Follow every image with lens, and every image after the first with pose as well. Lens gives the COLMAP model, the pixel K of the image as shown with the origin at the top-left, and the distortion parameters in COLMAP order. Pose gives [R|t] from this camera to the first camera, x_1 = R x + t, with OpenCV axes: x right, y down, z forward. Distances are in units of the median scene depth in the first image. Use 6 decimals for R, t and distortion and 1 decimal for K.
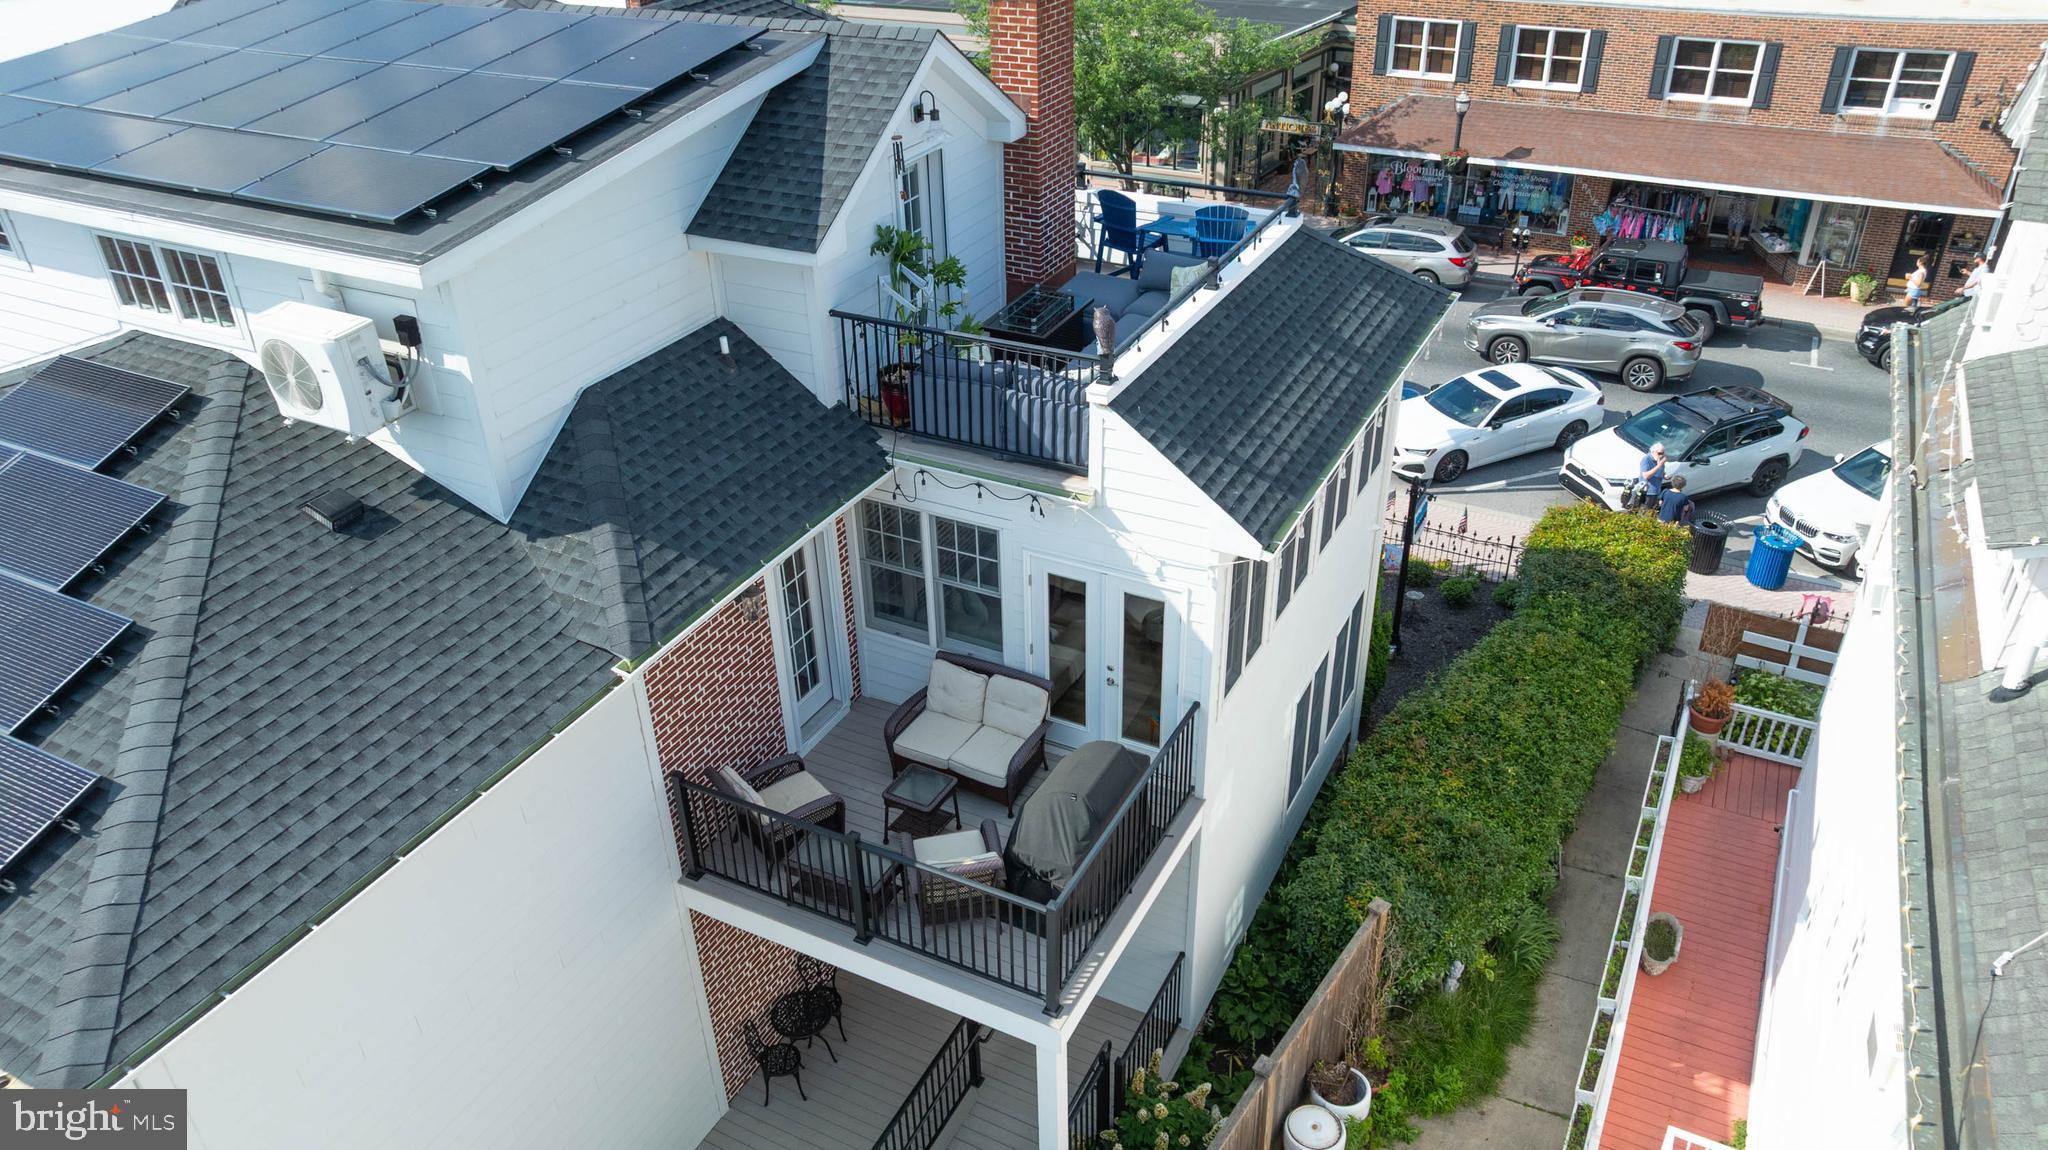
lens RADIAL K [[1492.6, 0, 1034.0], [0, 1492.6, 579.4], [0, 0, 1]] dist [-0.033433, 0.020038]
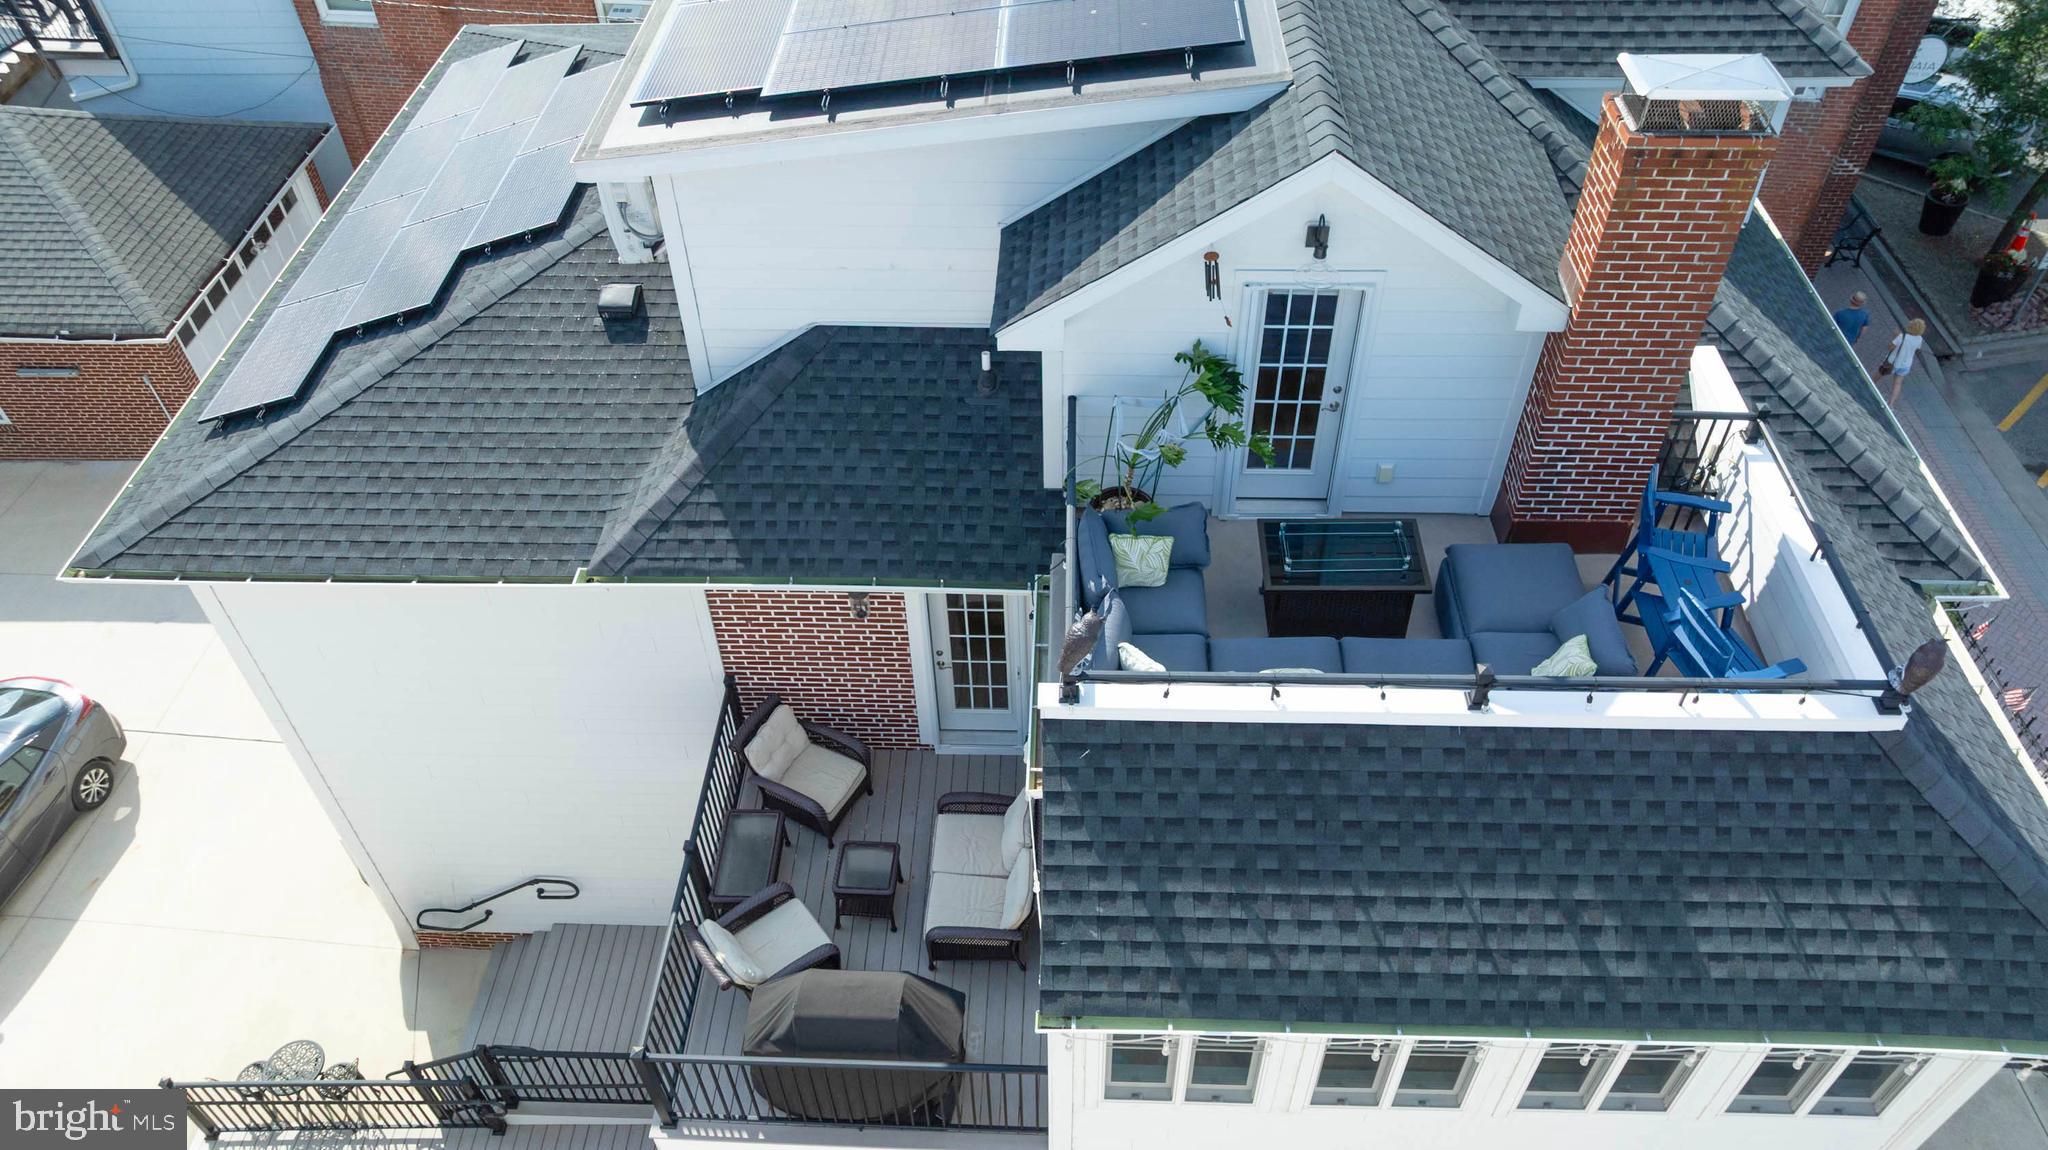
lens RADIAL K [[1492.6, 0, 1027.5], [0, 1492.6, 572.9], [0, 0, 1]] dist [-0.033433, 0.020038]
pose [[0.409275, 0.644325, -0.646018, 0.488120], [-0.452919, 0.758110, 0.469184, -0.526710], [0.792059, 0.100569, 0.602103, 0.544424]]
